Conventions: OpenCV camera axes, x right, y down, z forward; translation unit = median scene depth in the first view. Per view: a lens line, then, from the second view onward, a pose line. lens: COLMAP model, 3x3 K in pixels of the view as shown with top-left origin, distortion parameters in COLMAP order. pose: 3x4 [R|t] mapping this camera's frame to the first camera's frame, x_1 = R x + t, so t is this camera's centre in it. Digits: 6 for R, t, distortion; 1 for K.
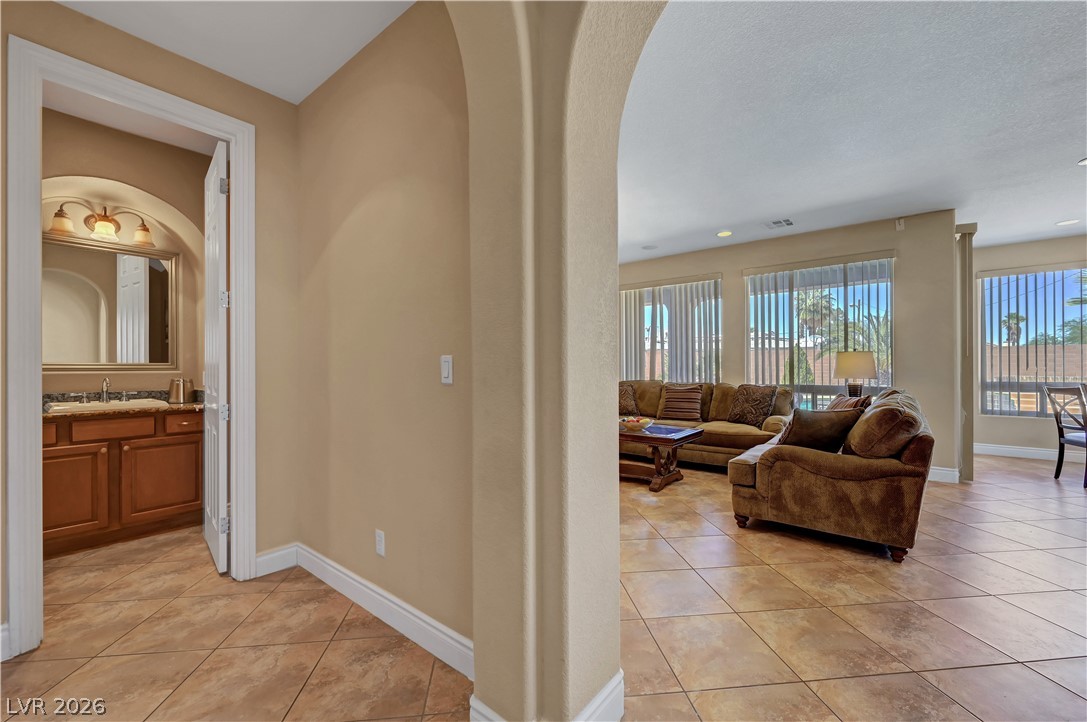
lens RADIAL K [[430.1, 0, 546.2], [0, 430.1, 365.5], [0, 0, 1]] dist [-0.000279, 0.000061]
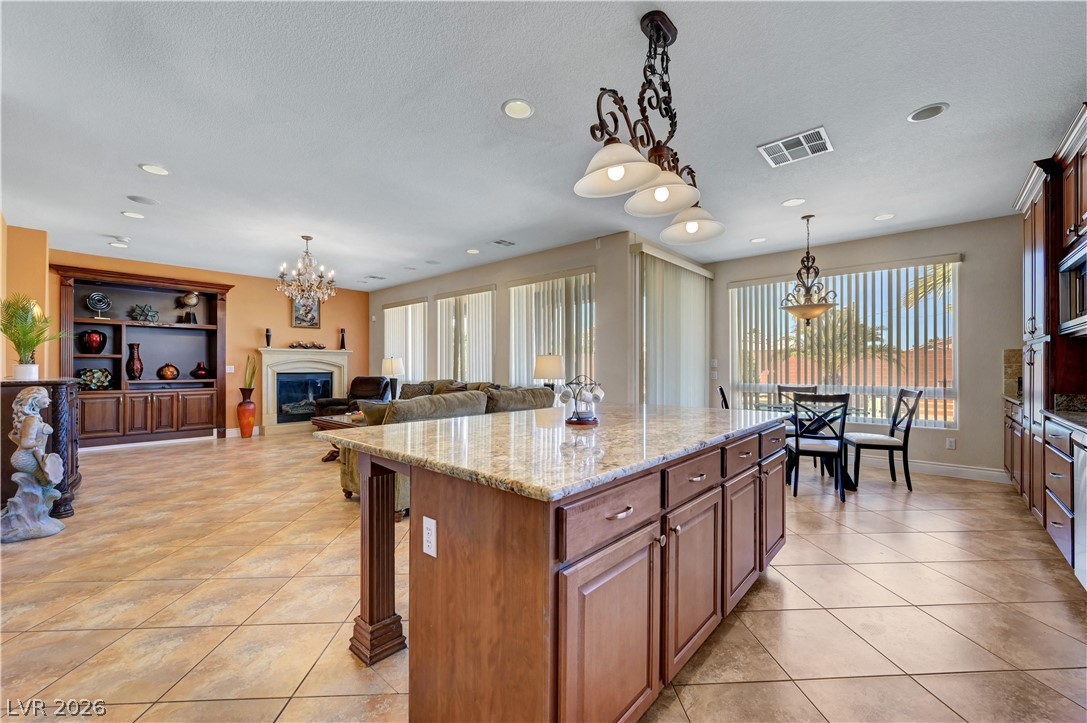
lens RADIAL K [[435.7, 0, 547.2], [0, 435.7, 365.6], [0, 0, 1]] dist [-0.000270, -0.000021]
pose [[0.998764, 0.005698, -0.049373, 0.752722], [-0.005854, 0.999978, -0.003010, -0.001545], [0.049354, 0.003296, 0.998776, -0.159677]]
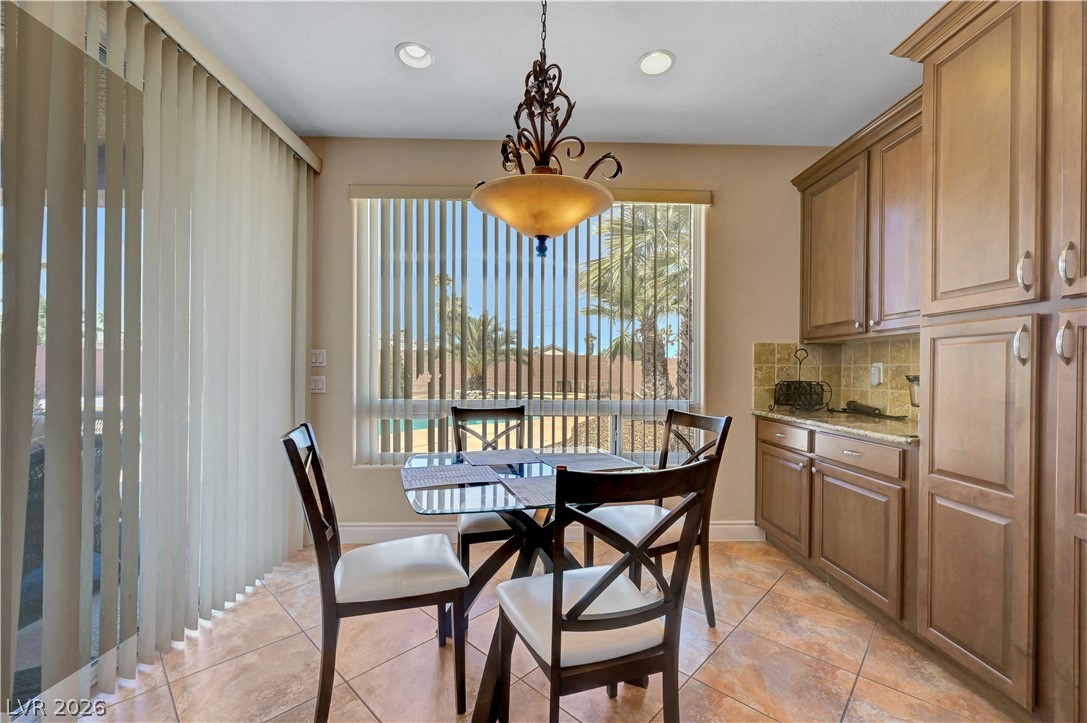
lens RADIAL K [[440.0, 0, 549.3], [0, 440.0, 371.5], [0, 0, 1]] dist [-0.000104, -0.000032]
pose [[0.754536, 0.006171, 0.656229, 1.058137], [-0.010465, 0.999942, 0.002630, -0.001597], [-0.656175, -0.008852, 0.754557, 0.575233]]
